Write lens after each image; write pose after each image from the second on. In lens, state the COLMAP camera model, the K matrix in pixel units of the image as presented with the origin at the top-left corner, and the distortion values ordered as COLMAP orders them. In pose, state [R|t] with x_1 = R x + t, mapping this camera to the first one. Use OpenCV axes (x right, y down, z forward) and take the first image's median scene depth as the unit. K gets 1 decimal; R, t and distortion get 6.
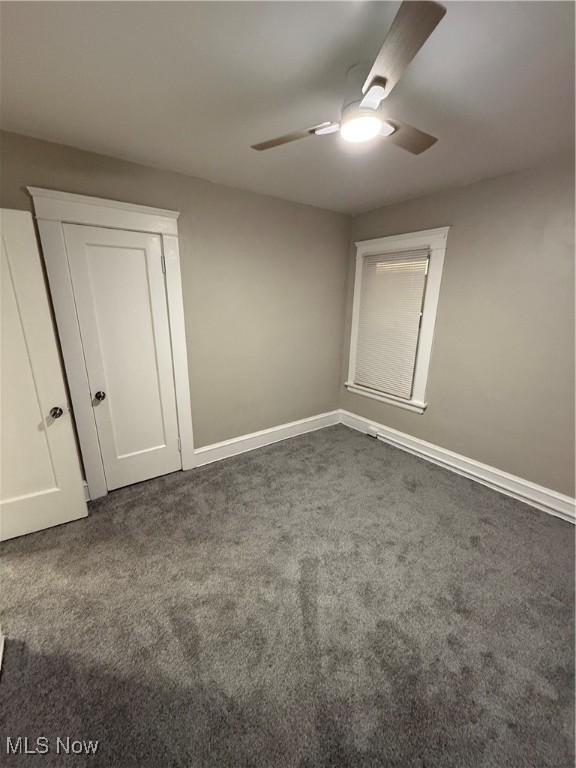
lens RADIAL K [[306.3, 0, 288.6], [0, 306.3, 383.3], [0, 0, 1]] dist [-0.000005, 0.000195]
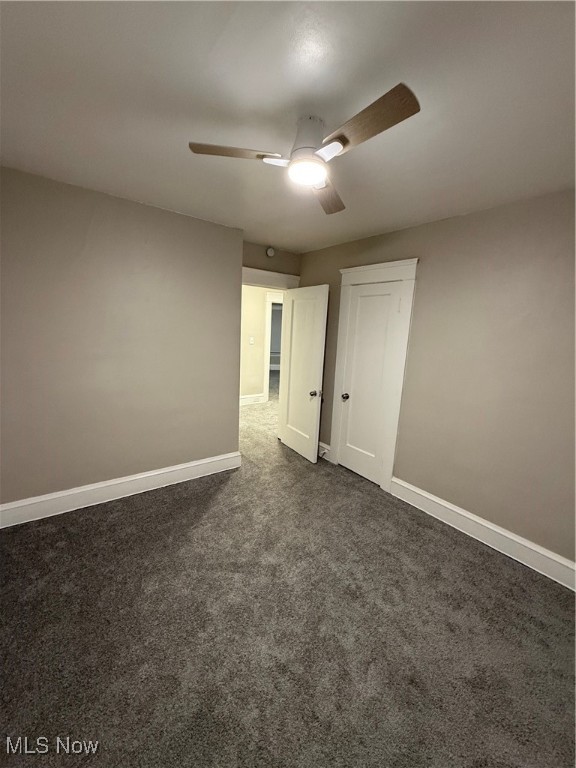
lens RADIAL K [[306.3, 0, 287.7], [0, 306.3, 383.4], [0, 0, 1]] dist [-0.000005, 0.000195]
pose [[0.013954, 0.177367, -0.984046, 0.805997], [-0.311995, 0.935780, 0.164243, -0.169578], [0.949981, 0.304725, 0.068395, 0.615636]]
